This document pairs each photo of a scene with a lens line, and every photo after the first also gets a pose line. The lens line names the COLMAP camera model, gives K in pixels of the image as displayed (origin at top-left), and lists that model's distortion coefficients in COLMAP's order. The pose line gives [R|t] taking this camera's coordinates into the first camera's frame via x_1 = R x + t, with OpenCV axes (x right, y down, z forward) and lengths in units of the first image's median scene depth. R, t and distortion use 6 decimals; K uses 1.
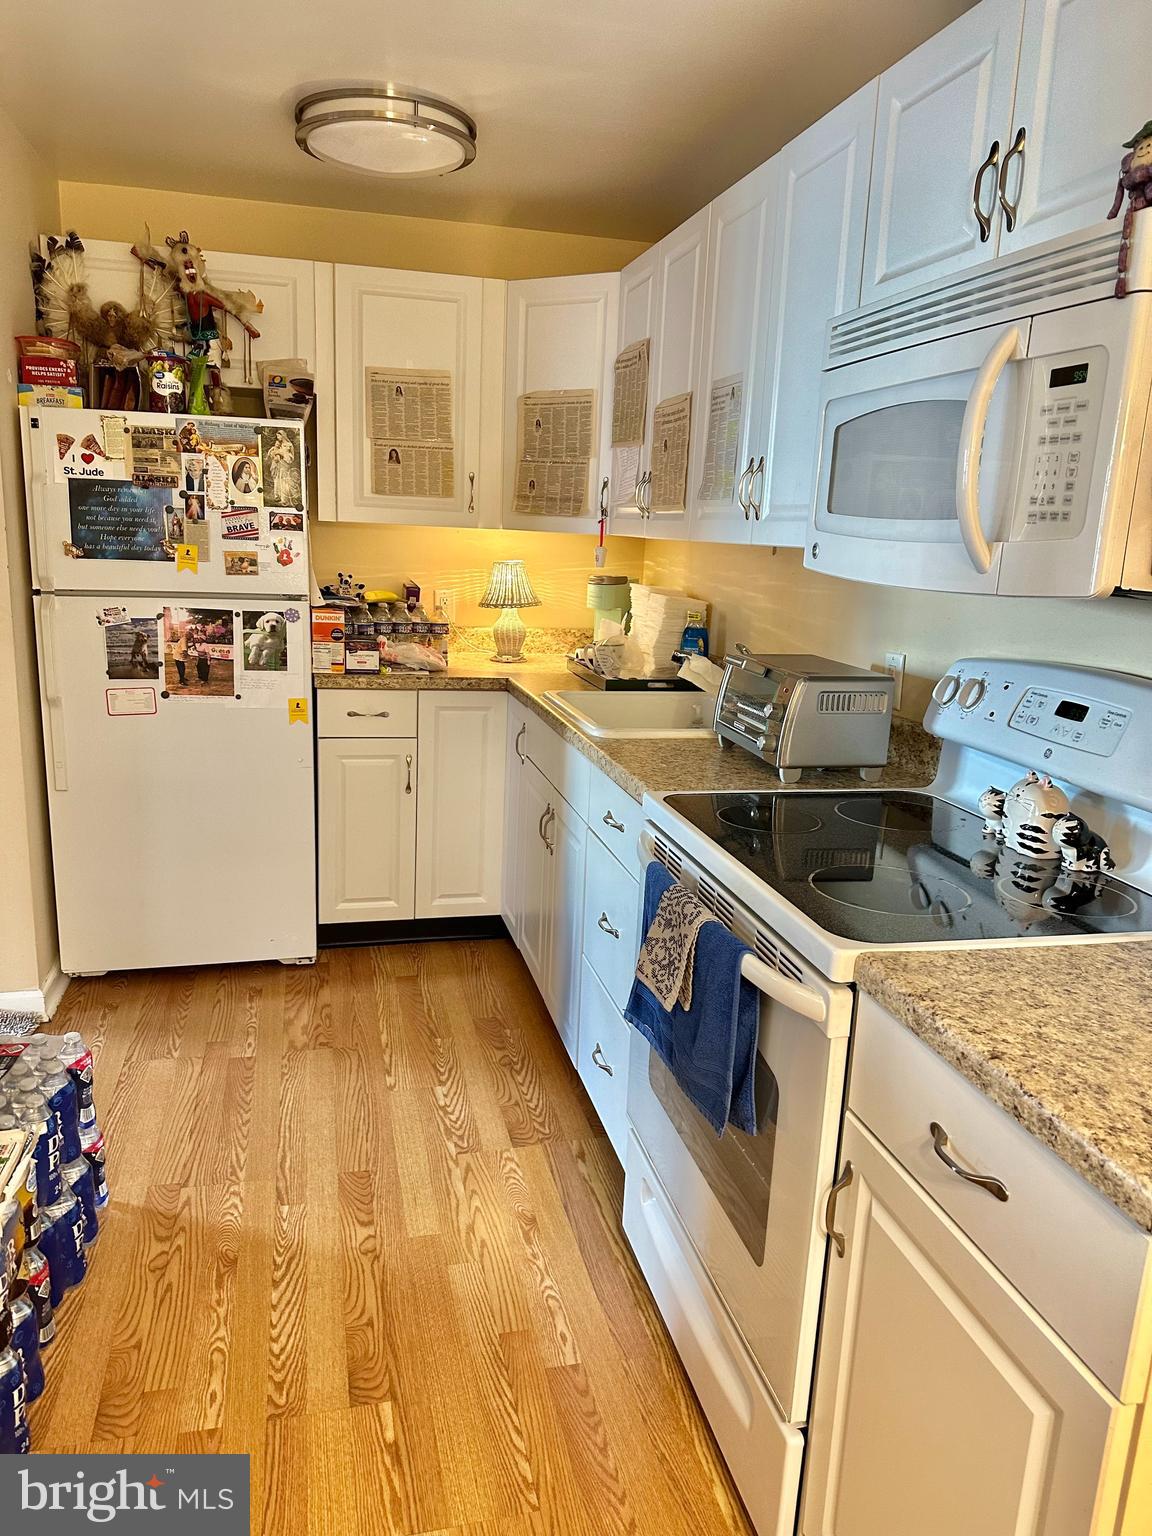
lens RADIAL K [[1089.1, 0, 553.5], [0, 1089.1, 765.2], [0, 0, 1]] dist [0.034508, -0.038139]
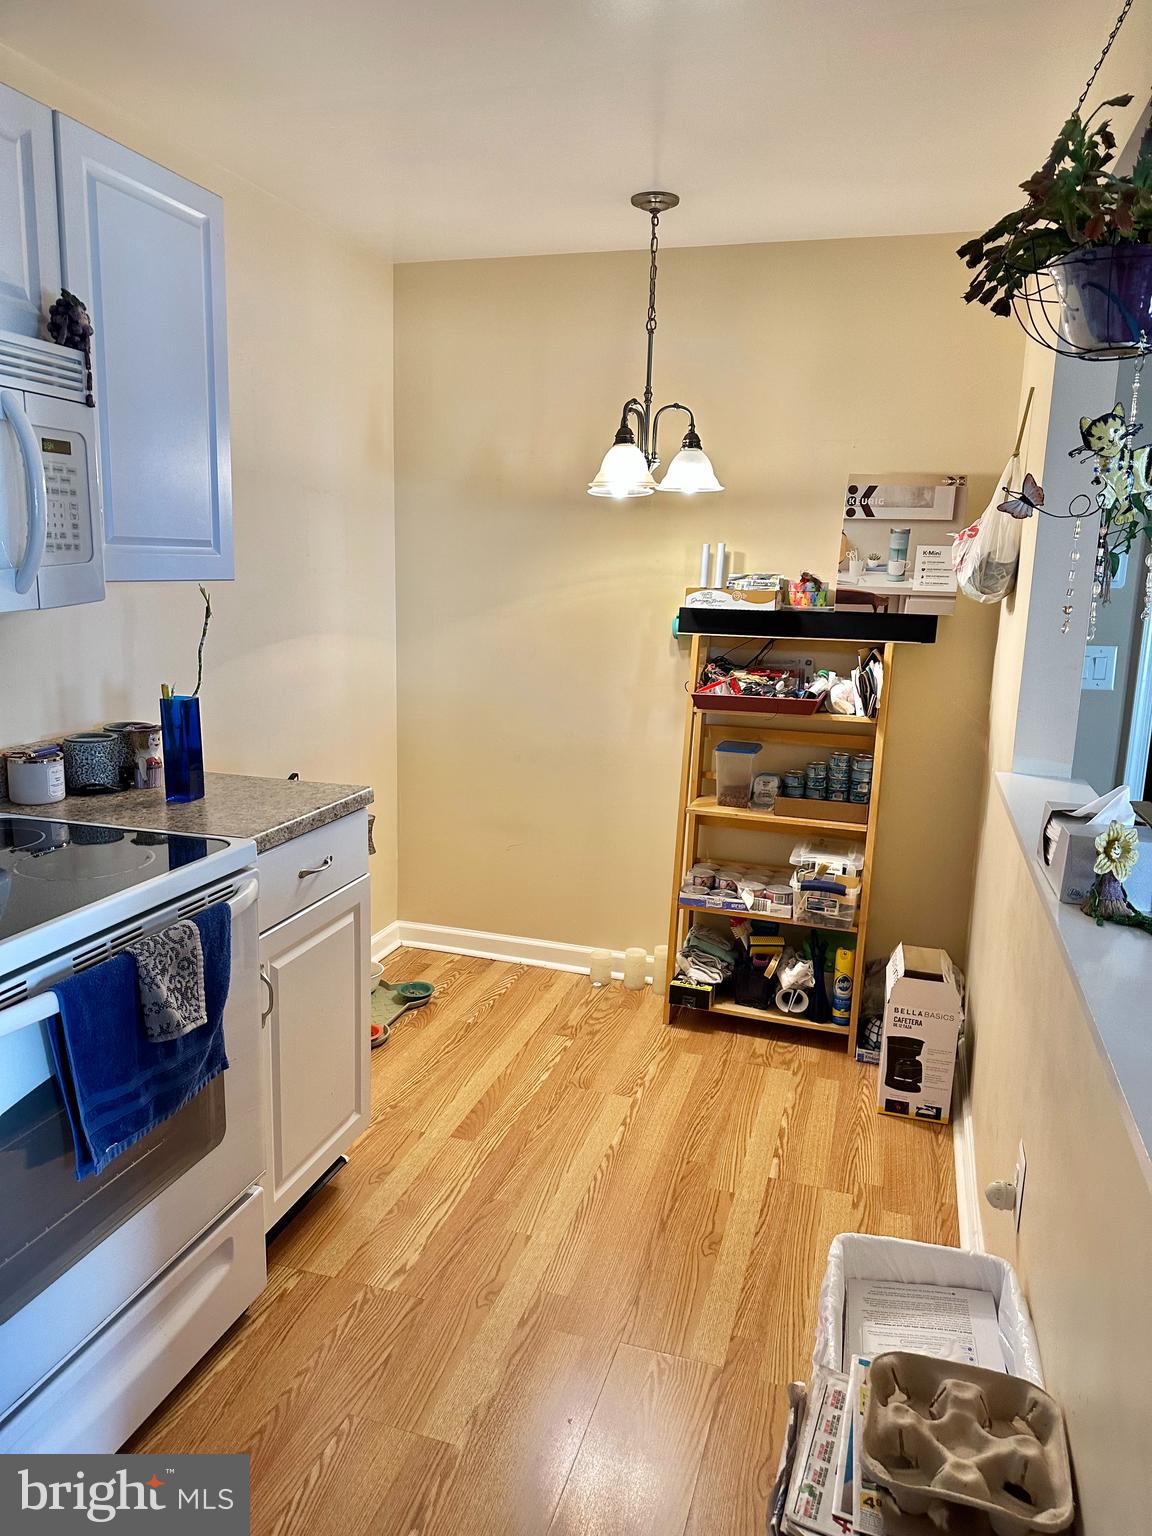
lens RADIAL K [[1089.1, 0, 573.1], [0, 1089.1, 775.0], [0, 0, 1]] dist [0.034508, -0.038139]
pose [[-0.861794, -0.162920, 0.480383, -0.606211], [0.052785, 0.913075, 0.404362, -0.366098], [-0.504505, 0.373834, -0.778282, 1.389781]]
